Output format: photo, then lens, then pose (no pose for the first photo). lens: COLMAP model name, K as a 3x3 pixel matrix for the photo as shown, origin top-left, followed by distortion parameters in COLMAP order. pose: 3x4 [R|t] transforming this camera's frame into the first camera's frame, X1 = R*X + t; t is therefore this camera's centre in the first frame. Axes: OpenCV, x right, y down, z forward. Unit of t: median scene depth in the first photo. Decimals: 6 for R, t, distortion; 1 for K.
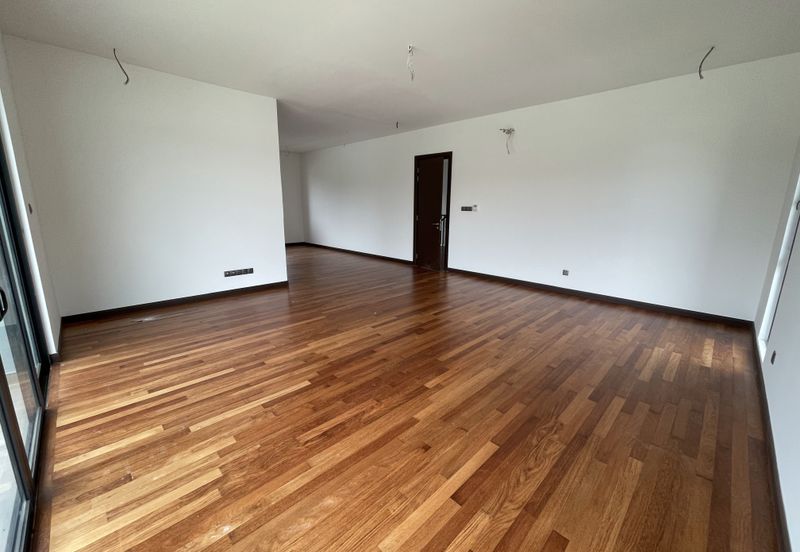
lens RADIAL K [[325.9, 0, 397.0], [0, 325.9, 268.8], [0, 0, 1]] dist [0.000081, 0.002039]
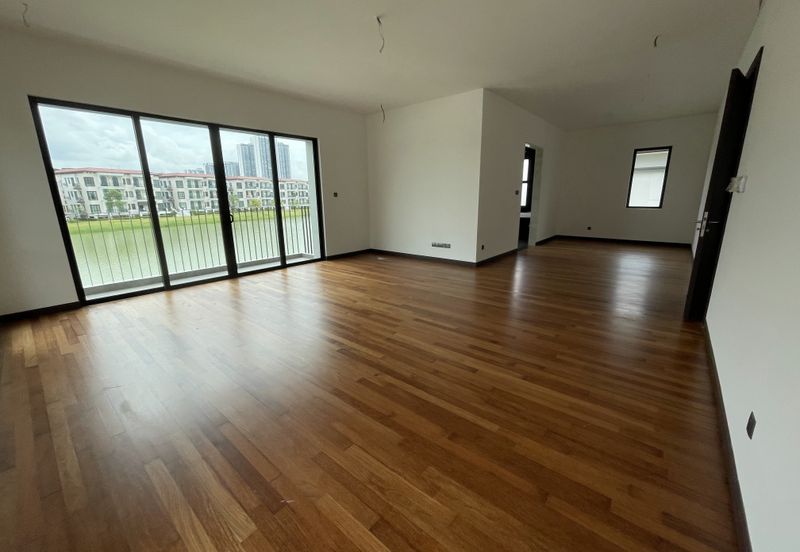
lens RADIAL K [[325.9, 0, 402.4], [0, 325.9, 265.3], [0, 0, 1]] dist [0.000081, 0.002039]
pose [[0.104661, 0.192778, -0.975645, 0.902094], [-0.187929, 0.967192, 0.170948, -0.123966], [0.976590, 0.165460, 0.137456, 0.860088]]
